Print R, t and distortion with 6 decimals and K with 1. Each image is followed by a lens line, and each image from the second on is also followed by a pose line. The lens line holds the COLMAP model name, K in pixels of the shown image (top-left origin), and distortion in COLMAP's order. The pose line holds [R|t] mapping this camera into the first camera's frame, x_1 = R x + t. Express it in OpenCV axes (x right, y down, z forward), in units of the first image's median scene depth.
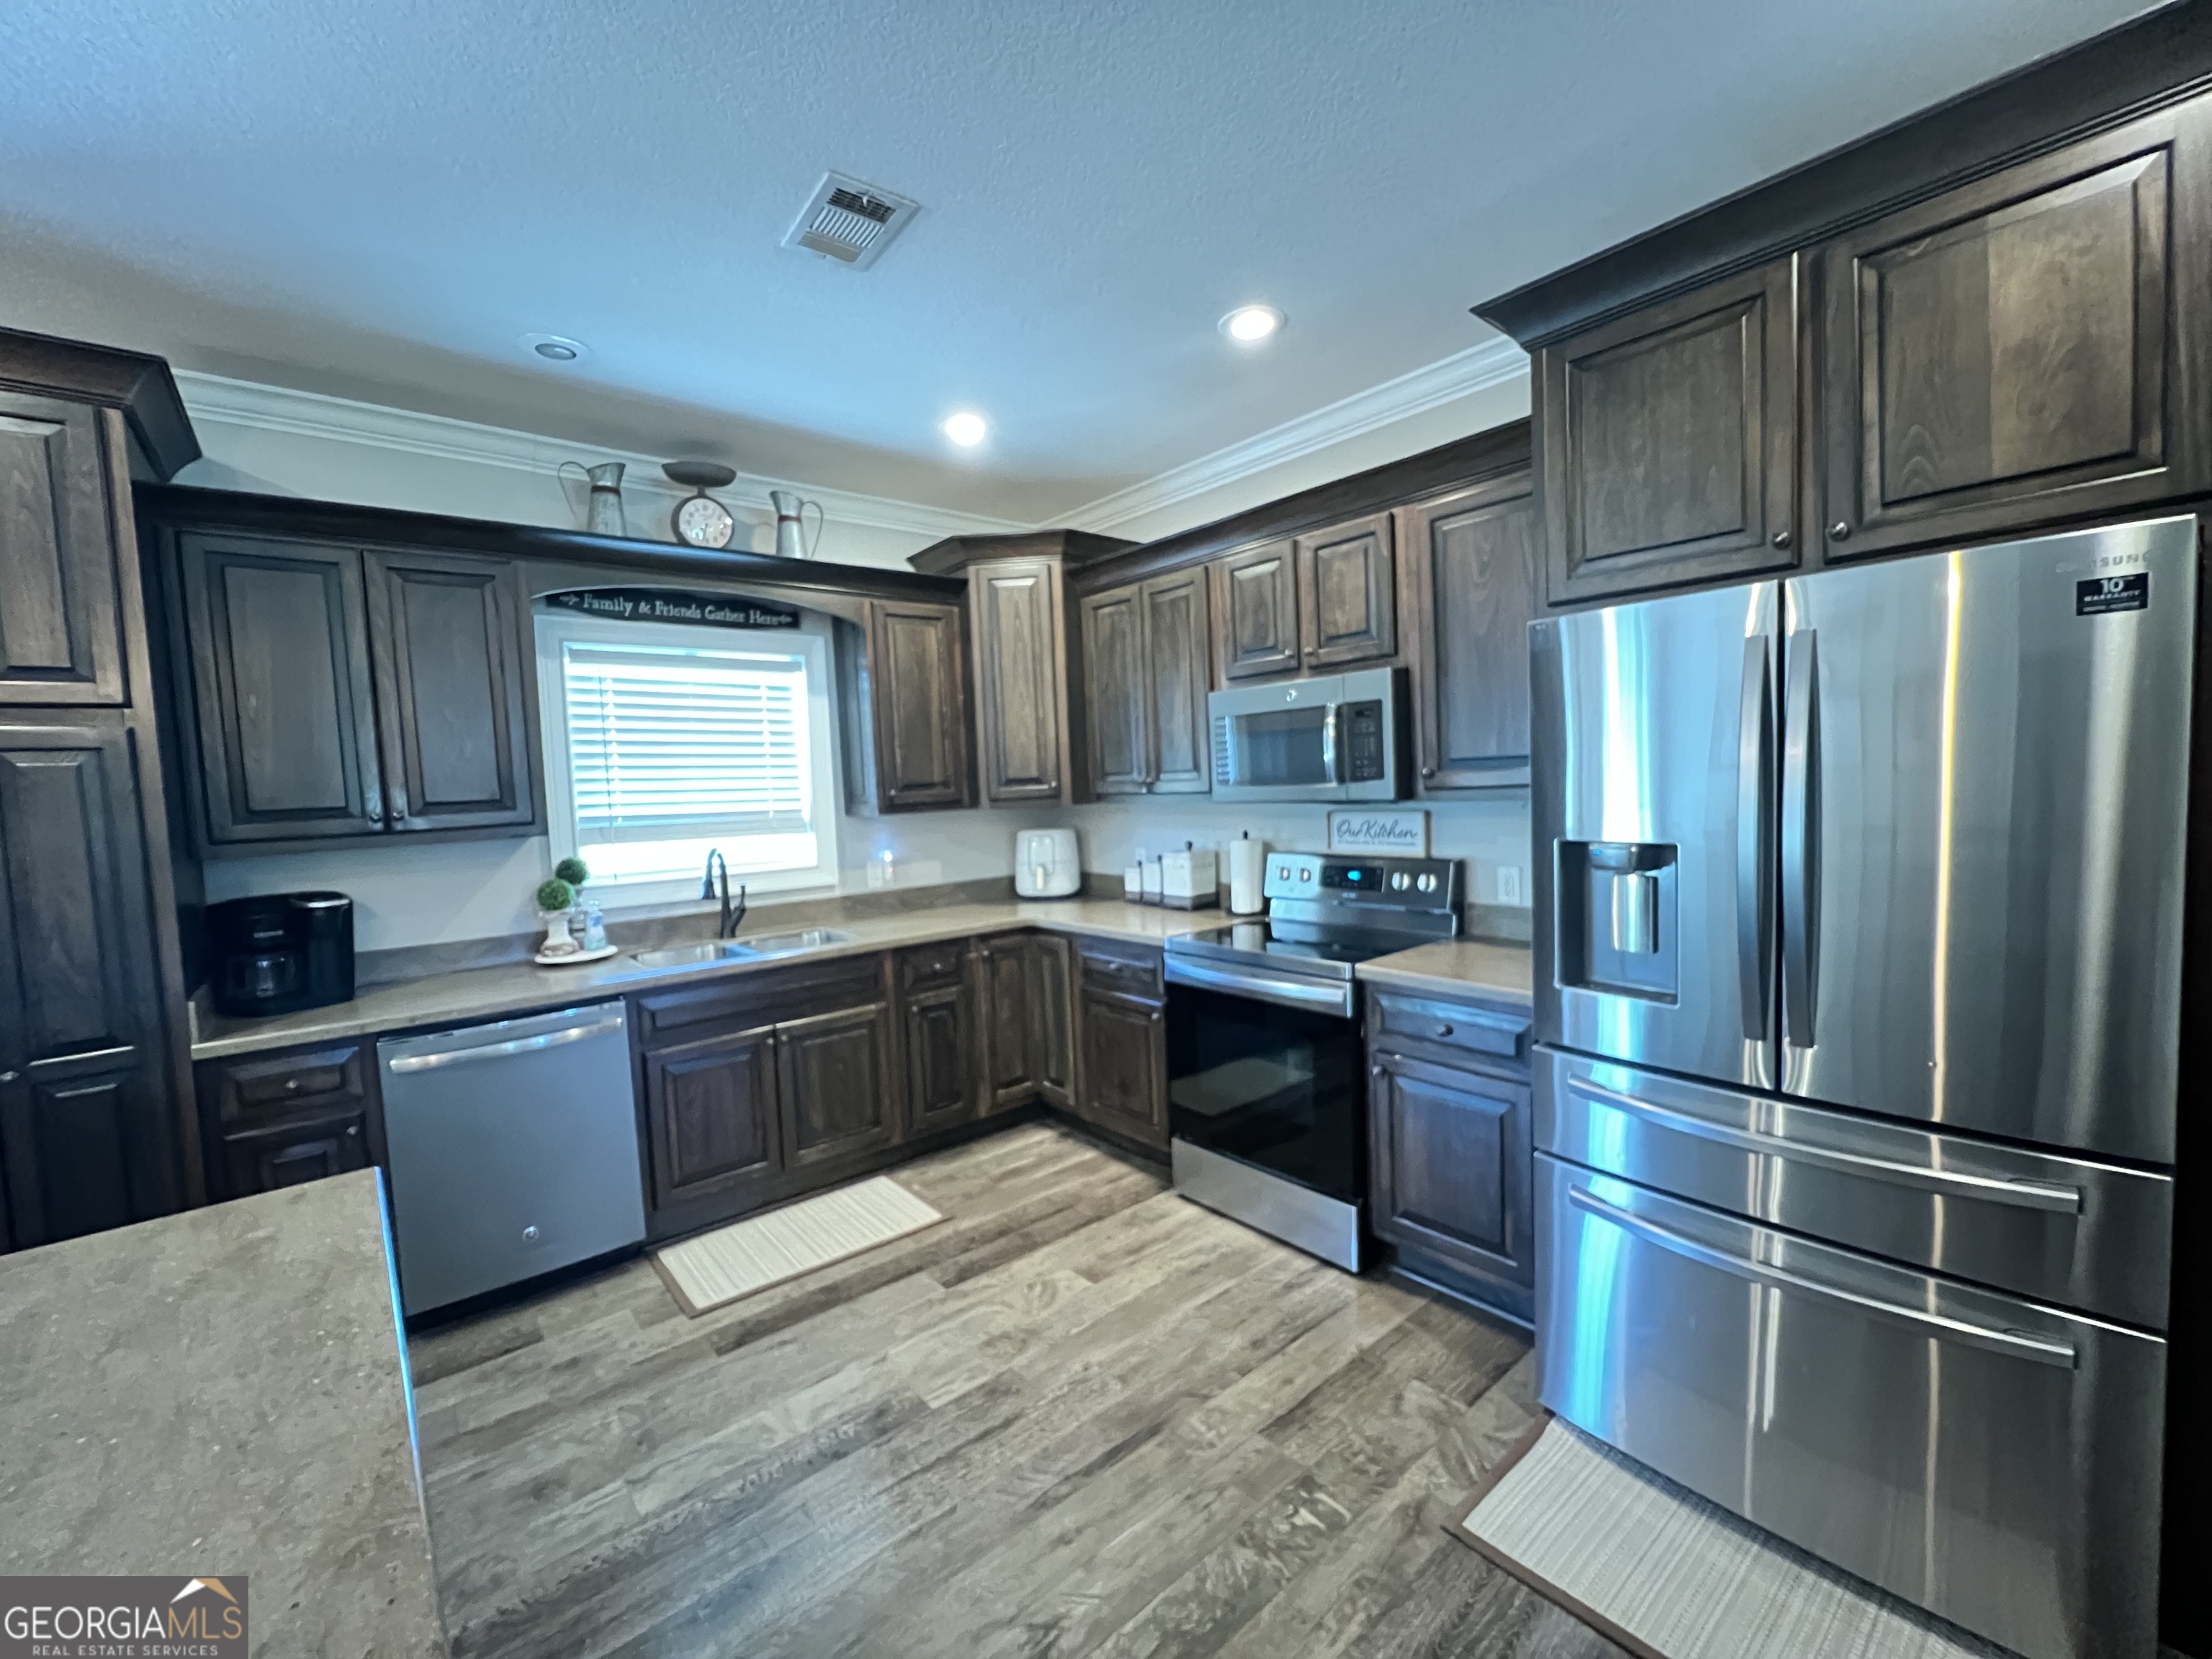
lens RADIAL K [[906.3, 0, 1100.7], [0, 906.3, 833.5], [0, 0, 1]] dist [0.002202, 0.000596]
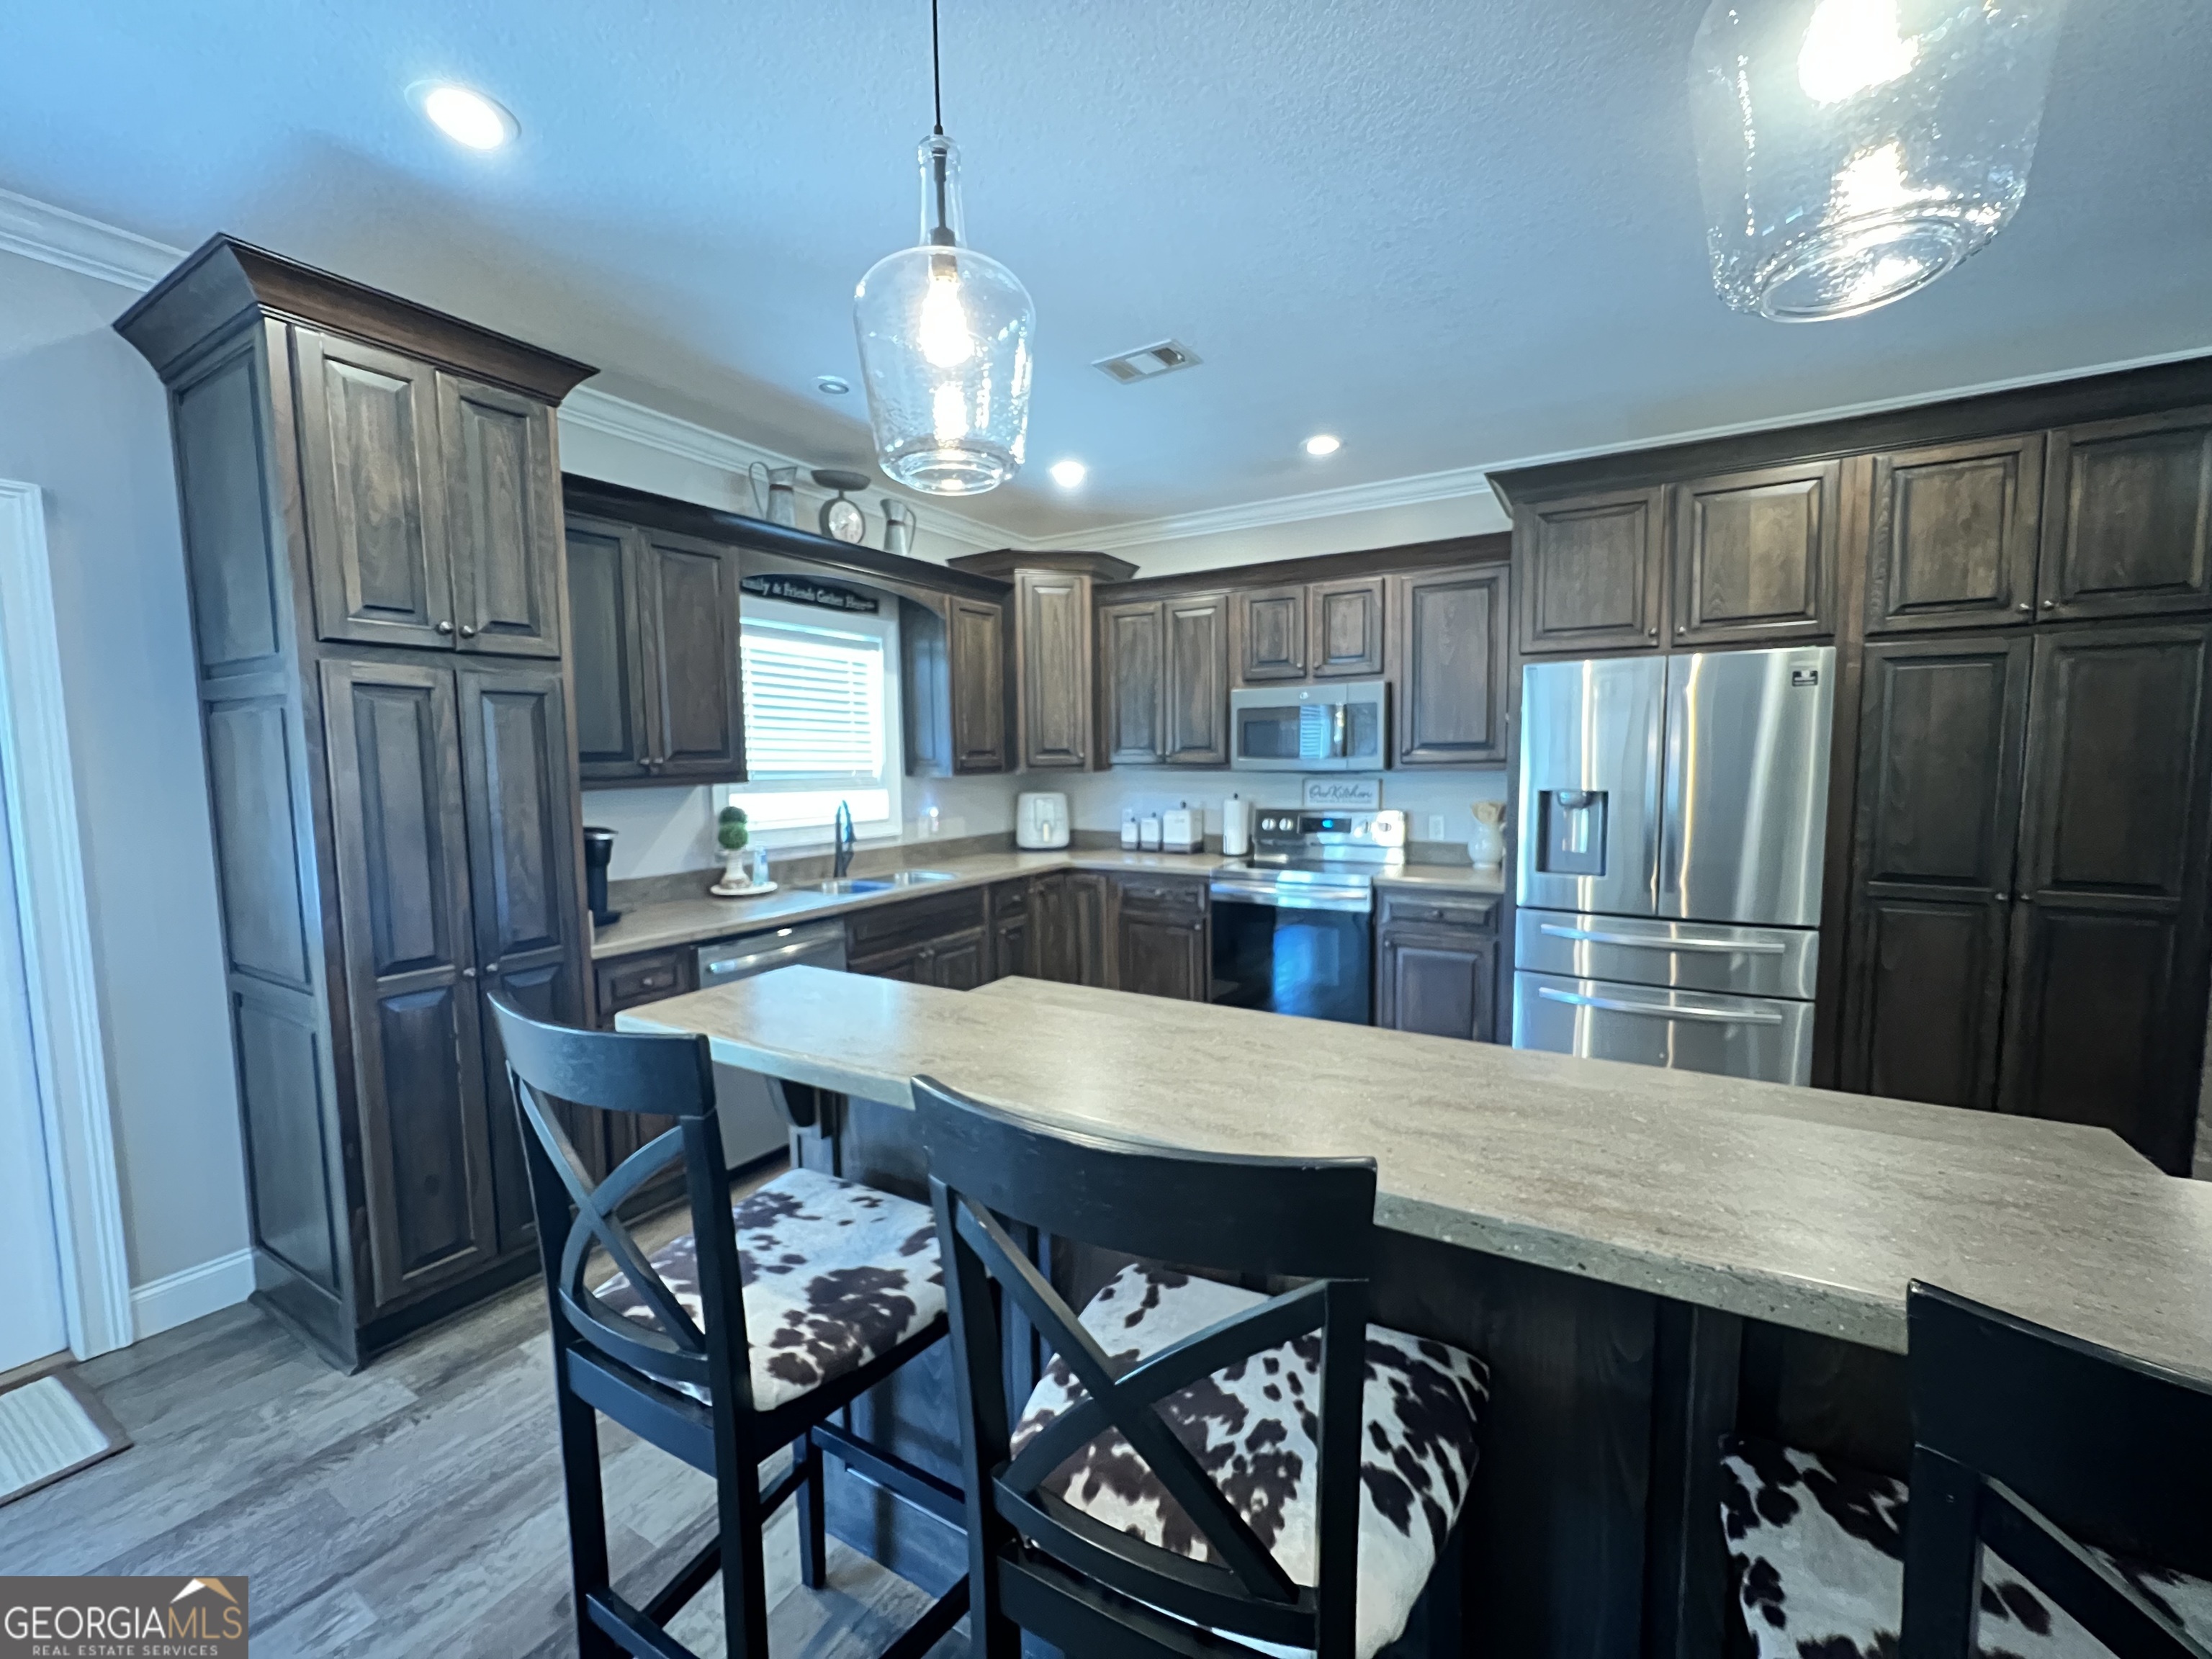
lens RADIAL K [[906.3, 0, 1103.5], [0, 906.3, 827.7], [0, 0, 1]] dist [0.002202, 0.000596]
pose [[0.945764, 0.004222, 0.324827, -0.495373], [-0.007902, 0.999919, 0.010009, 0.039041], [-0.324759, -0.012032, 0.945720, -0.222896]]
